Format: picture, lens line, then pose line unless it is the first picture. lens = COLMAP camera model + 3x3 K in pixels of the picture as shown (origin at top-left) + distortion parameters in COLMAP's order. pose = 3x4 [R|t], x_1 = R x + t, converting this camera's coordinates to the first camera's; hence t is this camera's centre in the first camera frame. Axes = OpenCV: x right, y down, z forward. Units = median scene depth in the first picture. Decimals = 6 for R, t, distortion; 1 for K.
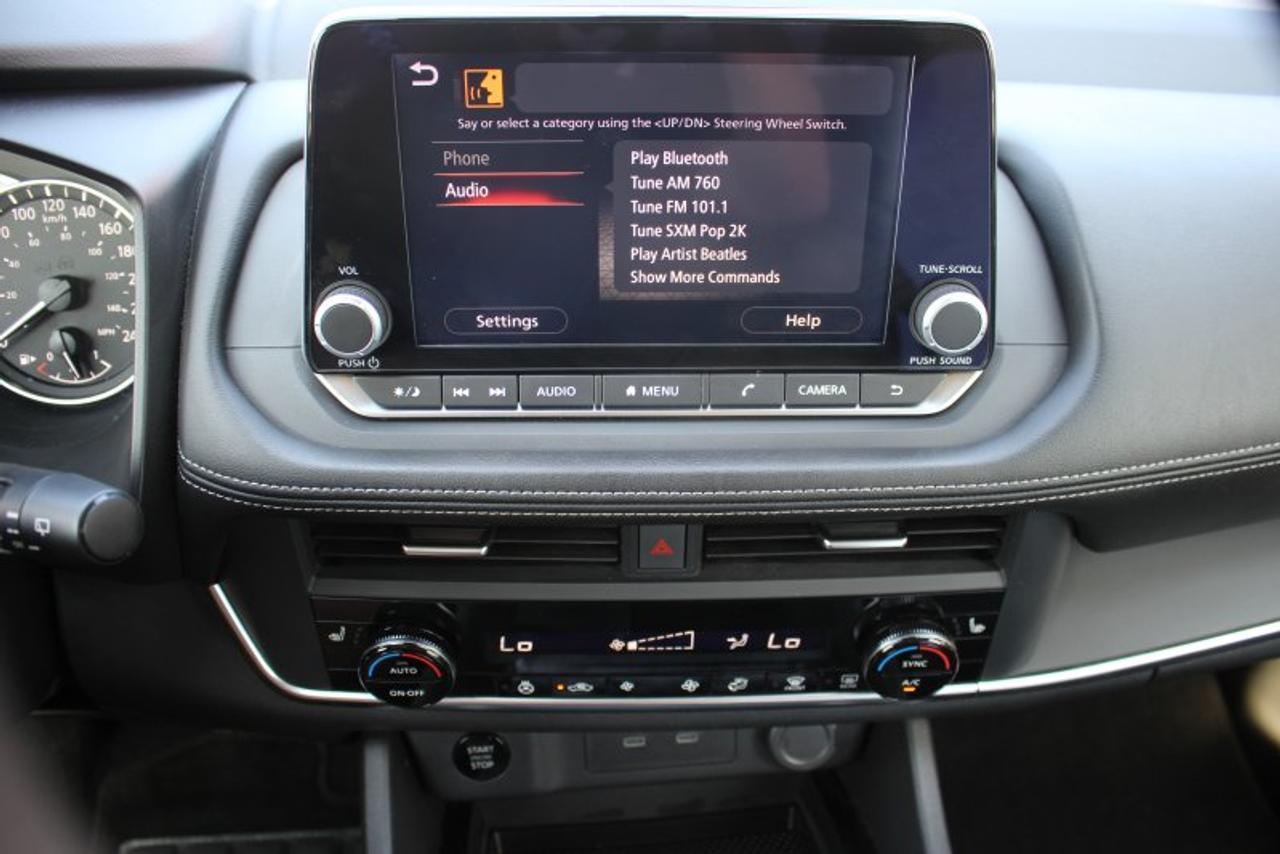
lens RADIAL K [[1076.9, 0, 640.4], [0, 1076.9, 422.9], [0, 0, 1]] dist [-0.154057, 0.088094]
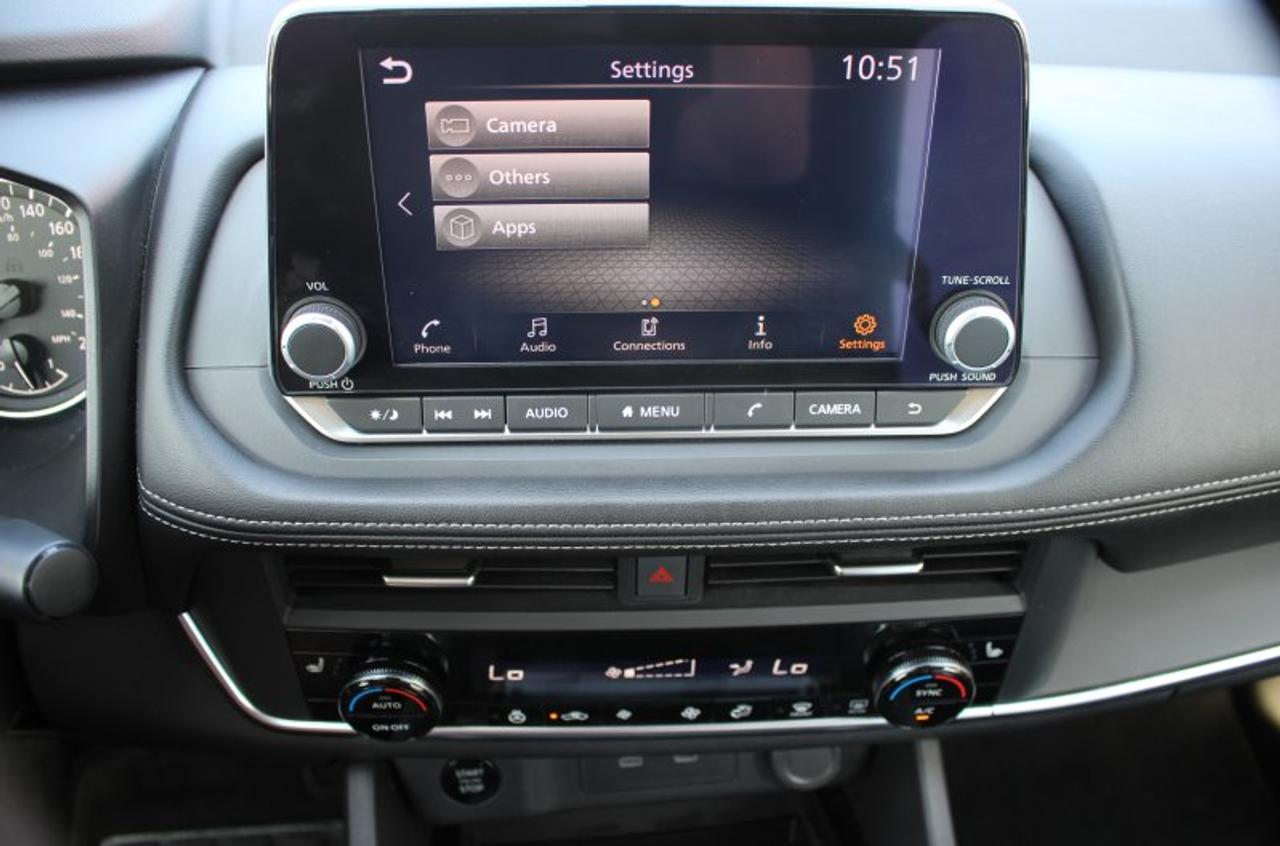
lens RADIAL K [[1083.8, 0, 636.8], [0, 1083.8, 433.3], [0, 0, 1]] dist [-0.154045, 0.091916]
pose [[0.999925, -0.007009, 0.010007, -0.009685], [0.006491, 0.998685, 0.050860, -0.054749], [-0.010351, -0.050791, 0.998656, 0.068077]]
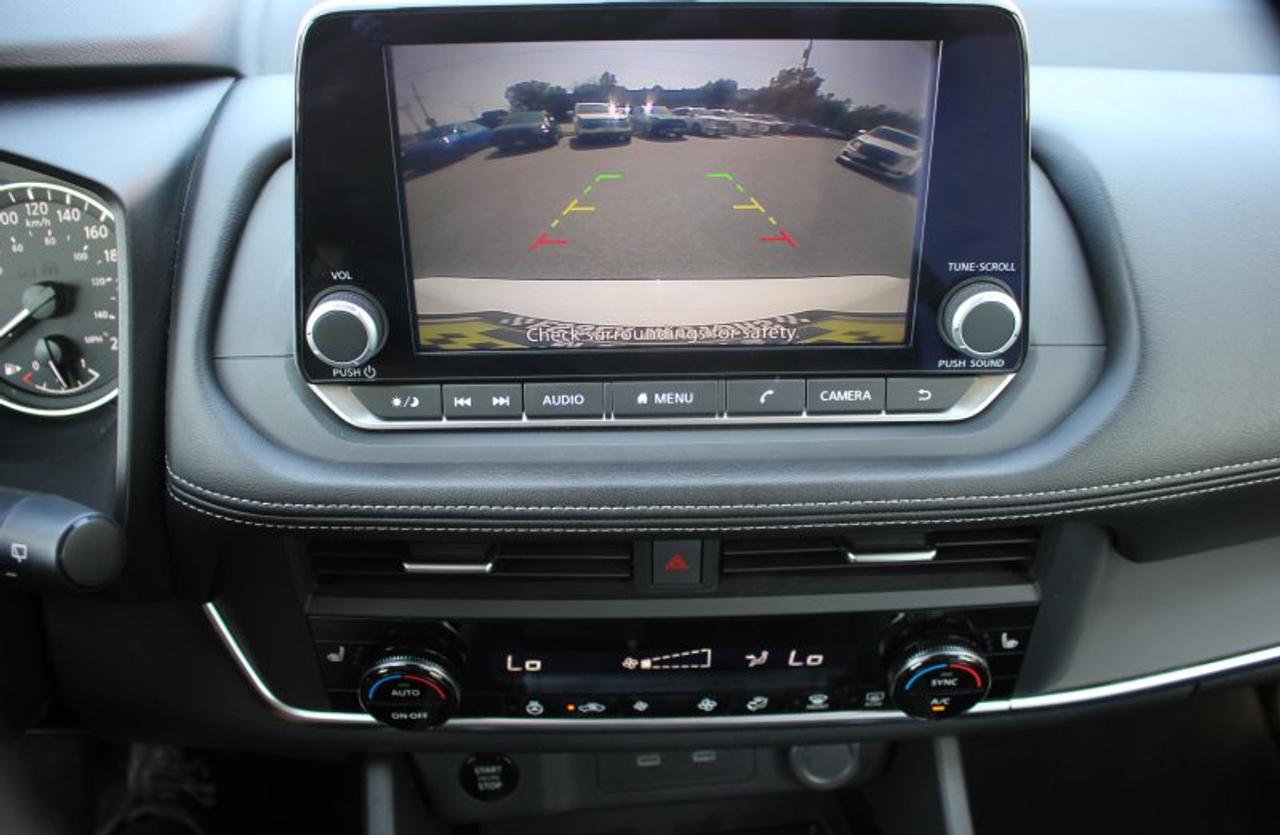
lens RADIAL K [[1090.2, 0, 629.3], [0, 1090.2, 422.6], [0, 0, 1]] dist [-0.151916, 0.088730]
pose [[0.999771, -0.009880, -0.019008, -0.002029], [0.010024, 0.999922, 0.007484, -0.015041], [0.018933, -0.007673, 0.999791, 0.041710]]
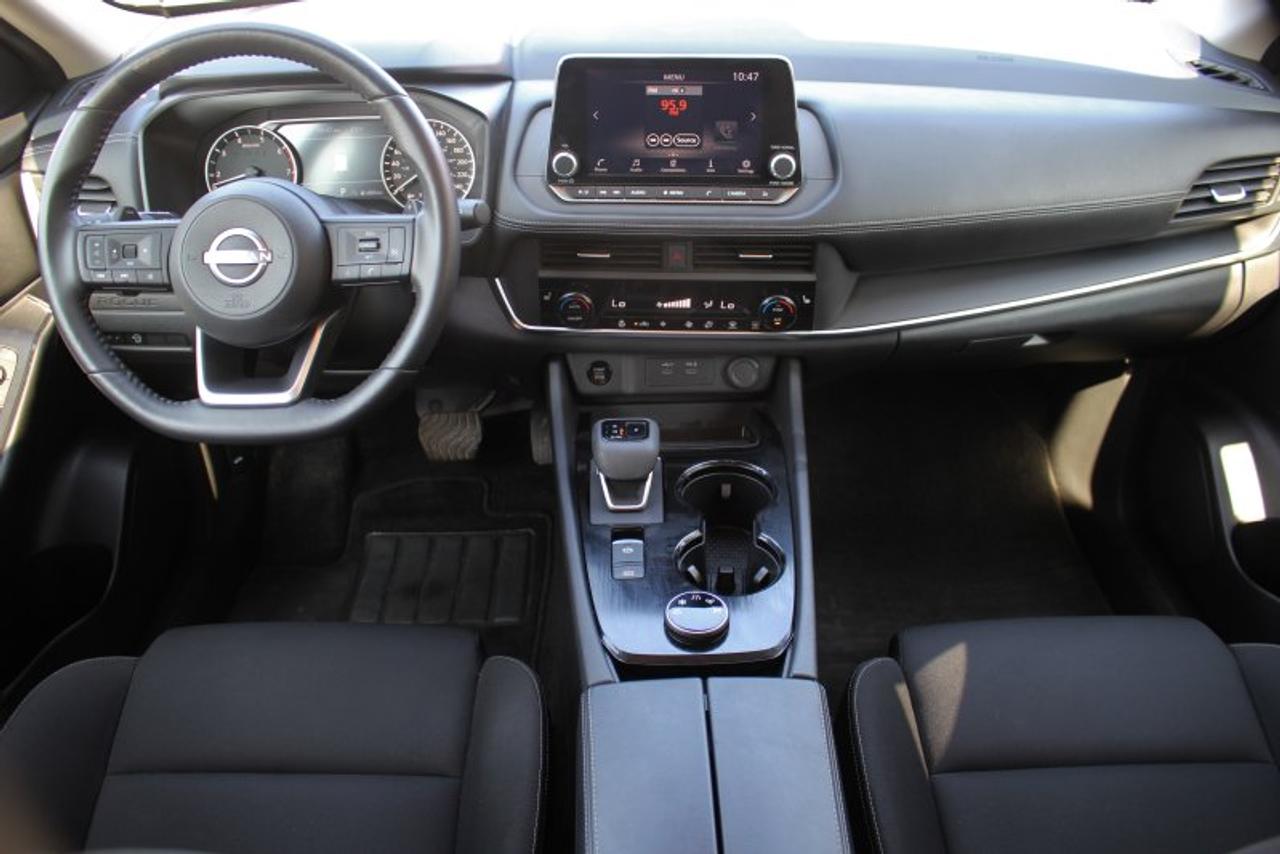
lens RADIAL K [[1071.2, 0, 628.8], [0, 1071.2, 424.9], [0, 0, 1]] dist [-0.154261, 0.127856]
pose [[0.996809, 0.024516, -0.075966, 0.109509], [-0.026257, 0.999413, -0.022001, 0.577301], [0.075383, 0.023925, 0.996868, -1.560955]]
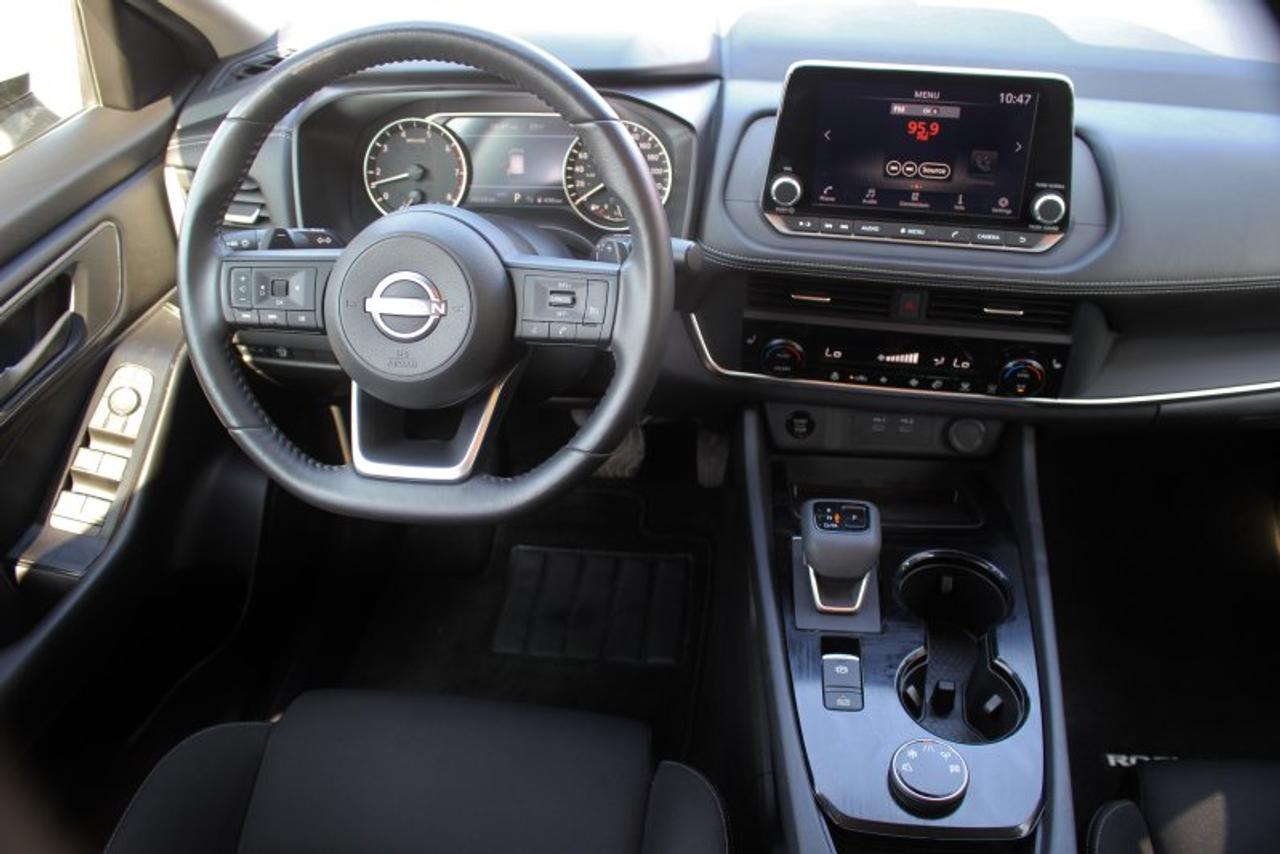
lens RADIAL K [[1071.2, 0, 633.0], [0, 1071.2, 425.5], [0, 0, 1]] dist [-0.154261, 0.127856]
pose [[0.979184, 0.094271, -0.179756, -0.119414], [-0.088047, 0.995217, 0.042310, 0.314883], [0.182885, -0.025603, 0.982801, -1.230998]]
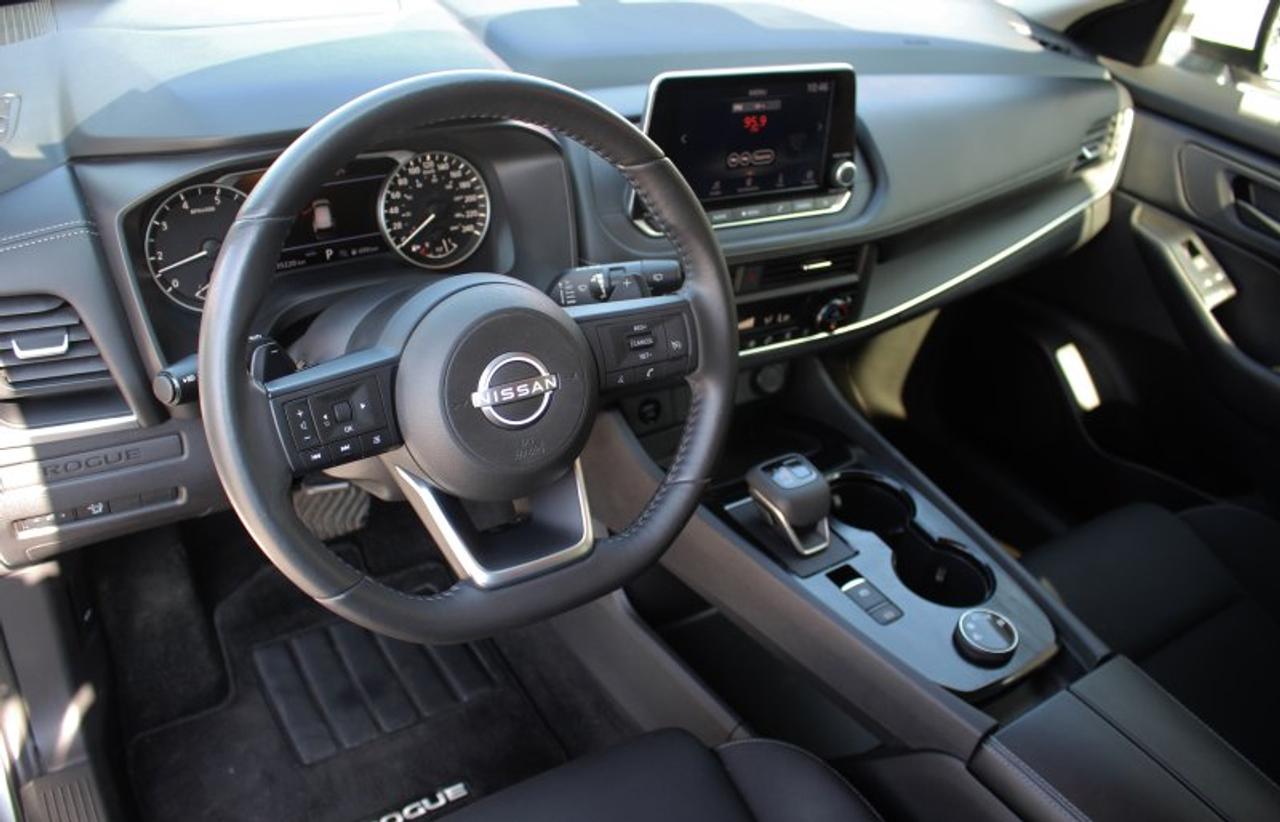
lens RADIAL K [[1099.4, 0, 660.6], [0, 1099.4, 406.1], [0, 0, 1]] dist [-0.118772, 0.008070]
pose [[0.867383, -0.194367, 0.458113, -1.362439], [0.174275, 0.980916, 0.086212, 0.149053], [-0.466127, 0.005058, 0.884703, -1.125165]]
